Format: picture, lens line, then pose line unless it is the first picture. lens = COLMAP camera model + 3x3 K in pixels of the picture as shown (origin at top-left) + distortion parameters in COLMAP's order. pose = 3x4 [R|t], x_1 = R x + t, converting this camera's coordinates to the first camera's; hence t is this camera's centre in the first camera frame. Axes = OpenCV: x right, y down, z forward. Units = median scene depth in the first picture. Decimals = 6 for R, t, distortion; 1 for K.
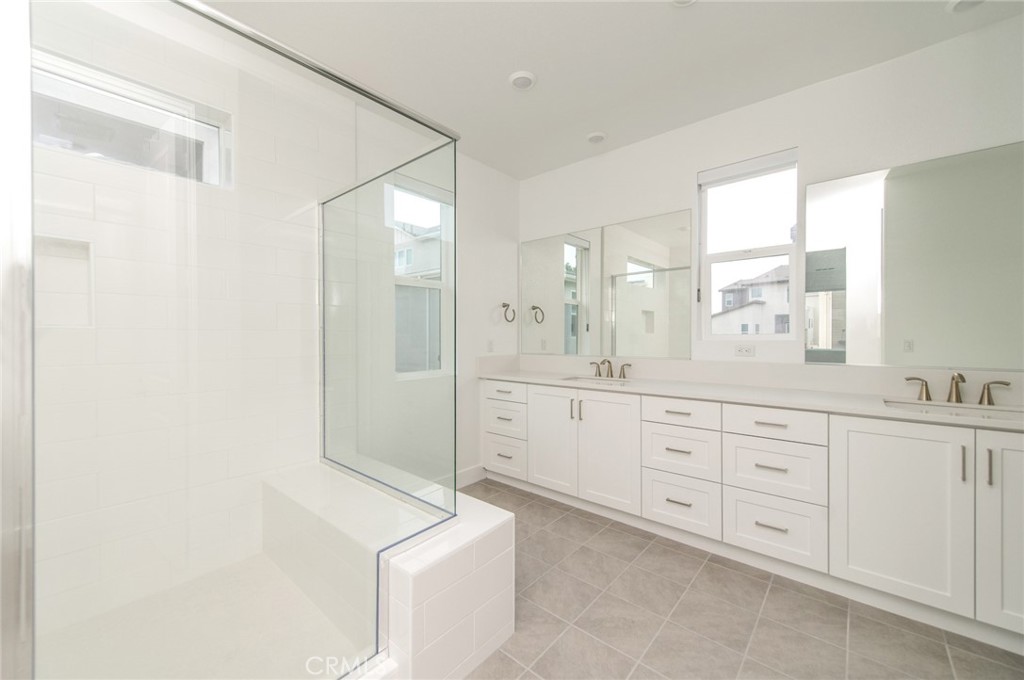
lens RADIAL K [[397.3, 0, 516.2], [0, 397.3, 341.1], [0, 0, 1]] dist [0.011406, -0.000826]
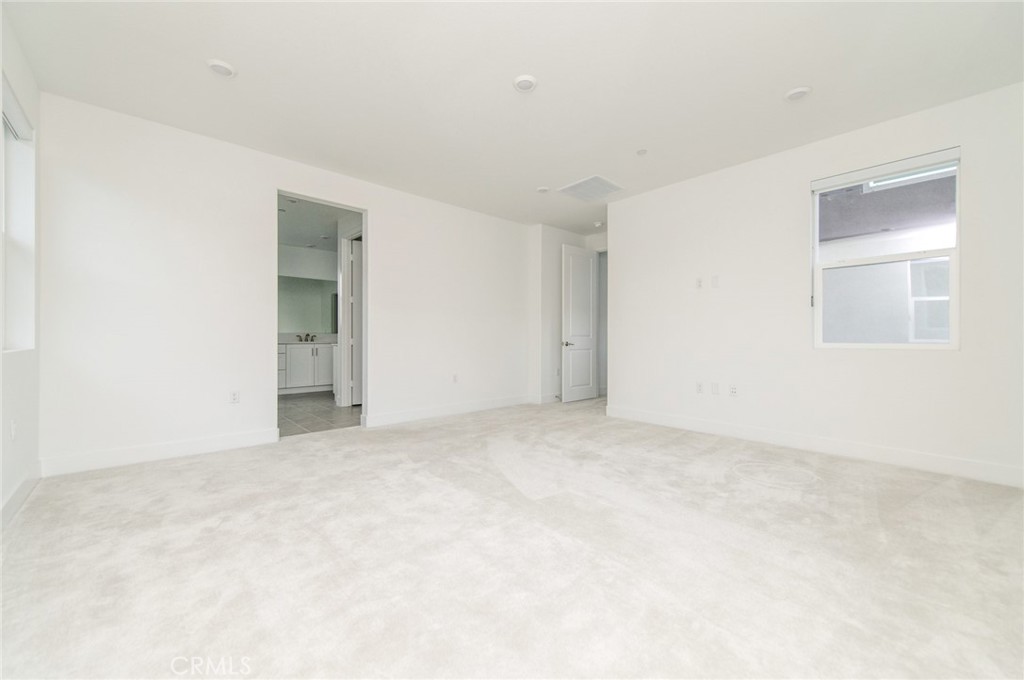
lens RADIAL K [[397.3, 0, 508.3], [0, 397.3, 339.9], [0, 0, 1]] dist [0.011406, -0.000826]
pose [[0.109734, -0.009970, 0.993911, -1.652120], [0.005433, 0.999941, 0.009430, 0.069050], [-0.993946, 0.004365, 0.109782, -0.900178]]
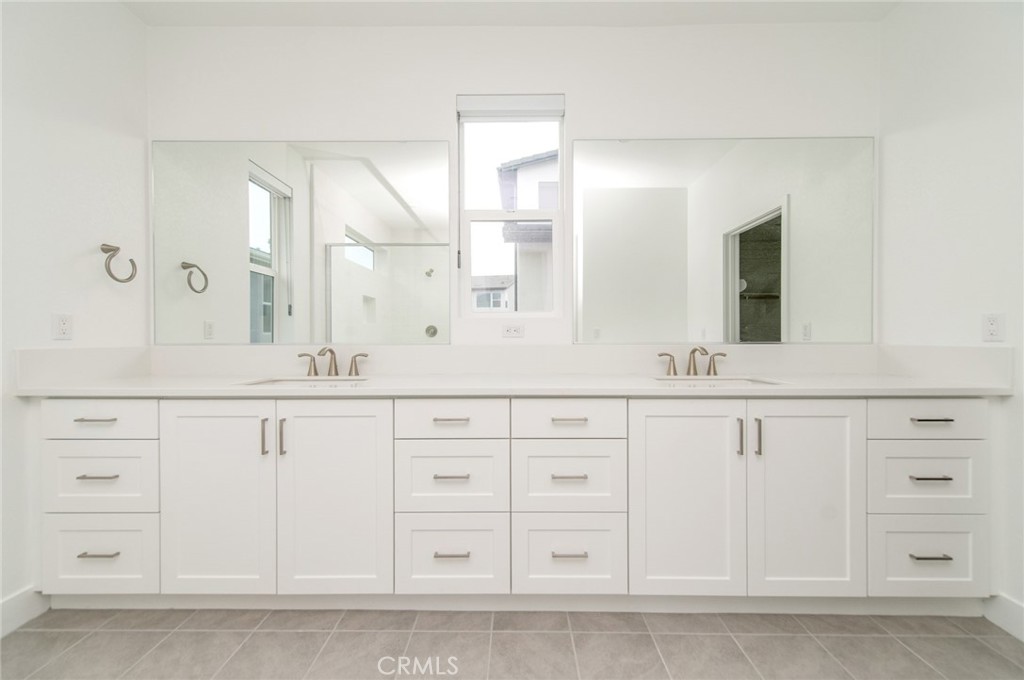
lens RADIAL K [[397.3, 0, 512.5], [0, 397.3, 337.9], [0, 0, 1]] dist [0.011406, -0.000826]
pose [[0.767984, -0.004612, 0.640452, 0.045850], [0.008957, 0.999954, -0.003540, 0.034929], [-0.640406, 0.008455, 0.767990, 0.319258]]
